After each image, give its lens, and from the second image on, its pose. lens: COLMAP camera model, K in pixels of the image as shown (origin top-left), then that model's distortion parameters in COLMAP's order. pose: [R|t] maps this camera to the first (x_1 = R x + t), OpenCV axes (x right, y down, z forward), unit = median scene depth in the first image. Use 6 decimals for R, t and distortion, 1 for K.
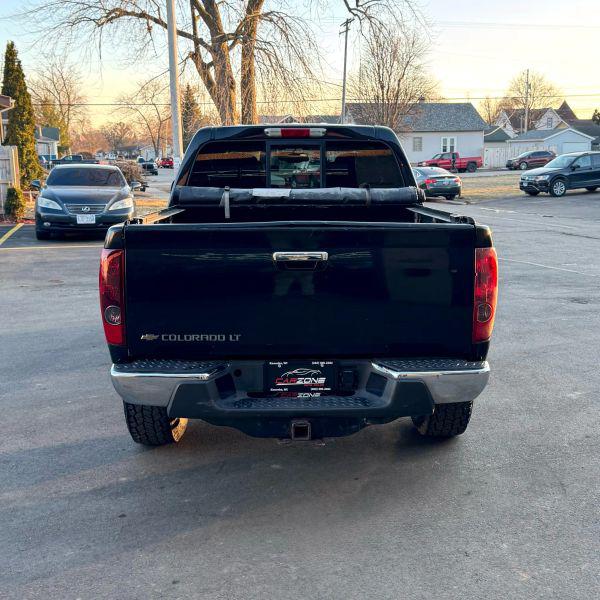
lens RADIAL K [[779.4, 0, 300.7], [0, 779.4, 272.9], [0, 0, 1]] dist [0.203227, -0.475763]
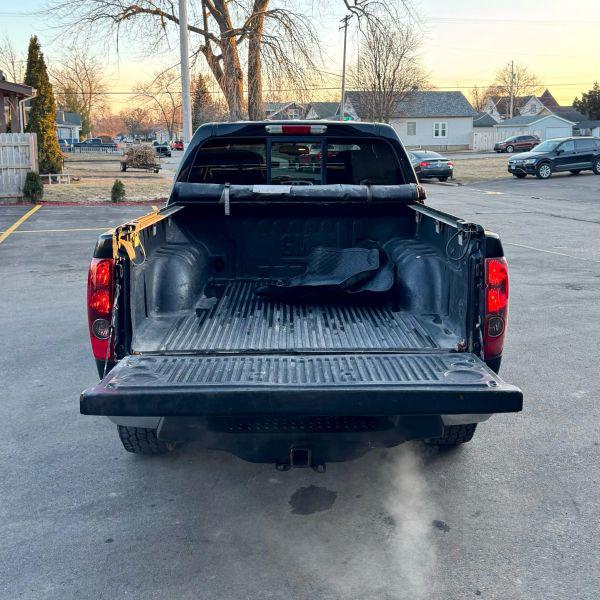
lens RADIAL K [[724.9, 0, 302.8], [0, 724.9, 207.7], [0, 0, 1]] dist [0.168984, -0.332634]
pose [[0.999998, 0.001274, -0.001300, 0.001776], [-0.001341, 0.998588, -0.053099, -0.015940], [0.001231, 0.053101, 0.998588, 0.041039]]
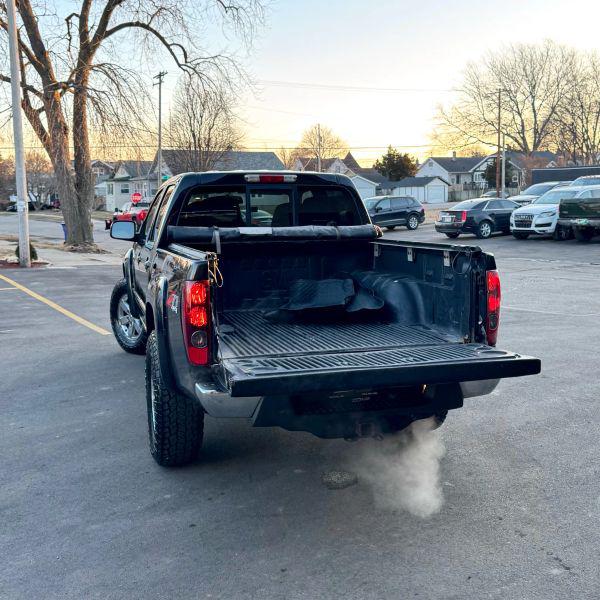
lens RADIAL K [[738.8, 0, 311.3], [0, 738.8, 255.2], [0, 0, 1]] dist [0.197181, -0.451247]
pose [[0.963734, -0.025176, 0.265673, -0.129686], [0.044342, 0.996808, -0.066391, 0.004121], [-0.263153, 0.075764, 0.961774, -0.027125]]
